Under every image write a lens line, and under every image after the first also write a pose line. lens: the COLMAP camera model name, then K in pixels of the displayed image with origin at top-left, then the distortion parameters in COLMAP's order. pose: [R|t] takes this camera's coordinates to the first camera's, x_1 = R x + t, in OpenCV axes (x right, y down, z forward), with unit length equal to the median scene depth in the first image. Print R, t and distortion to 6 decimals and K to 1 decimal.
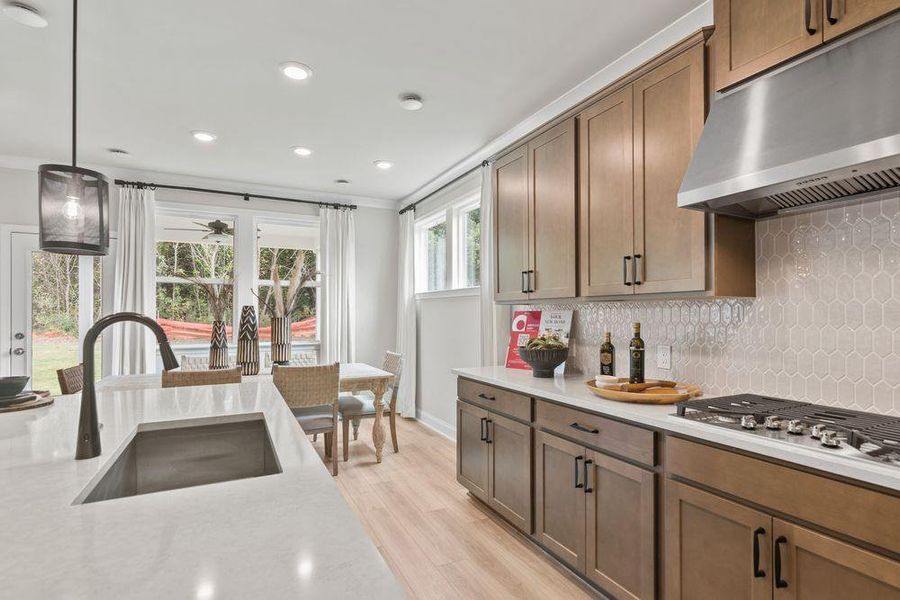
lens RADIAL K [[442.3, 0, 449.4], [0, 442.3, 311.2], [0, 0, 1]] dist [0.003217, 0.000409]
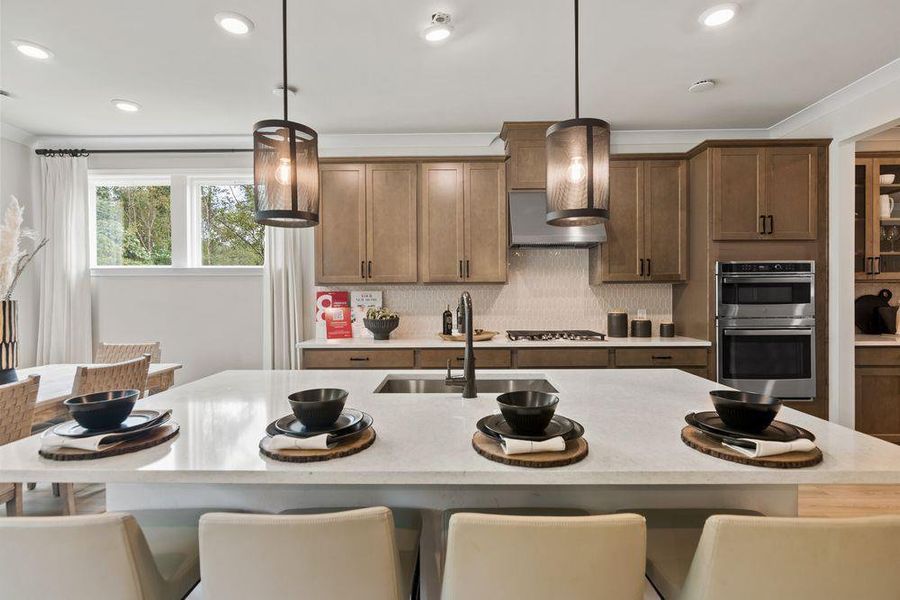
lens RADIAL K [[434.1, 0, 449.5], [0, 434.1, 298.1], [0, 0, 1]] dist [-0.002925, 0.000356]
pose [[0.452912, -0.010245, 0.891496, -0.659204], [-0.000466, 0.999931, 0.011727, 0.002976], [-0.891555, -0.005727, 0.452876, 0.152196]]
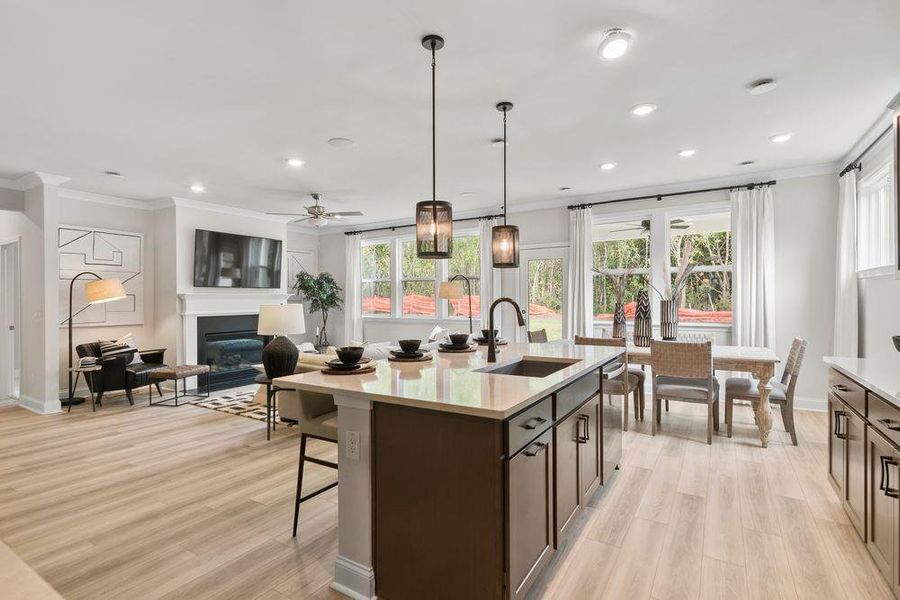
lens RADIAL K [[434.1, 0, 449.5], [0, 434.1, 298.1], [0, 0, 1]] dist [-0.002925, 0.000356]
pose [[0.527823, -0.006903, -0.849326, 0.292079], [0.013027, 0.999915, -0.000031, 0.000411], [0.849254, -0.011048, 0.527869, -0.101237]]
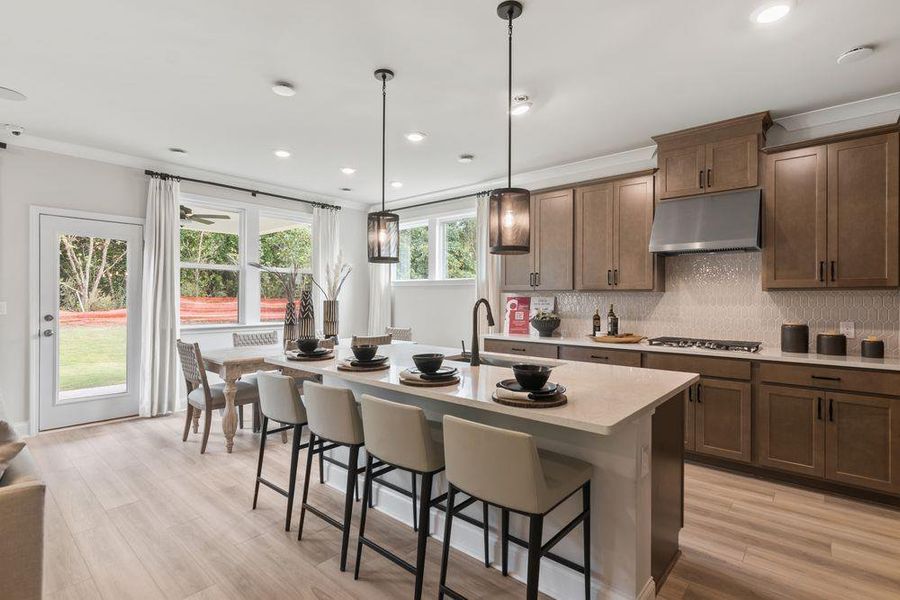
lens RADIAL K [[434.1, 0, 449.5], [0, 434.1, 298.1], [0, 0, 1]] dist [-0.002925, 0.000356]
pose [[0.923277, 0.006345, 0.384084, -0.561080], [-0.009055, 0.999945, 0.005248, -0.002383], [-0.384029, -0.008323, 0.923283, -0.280905]]
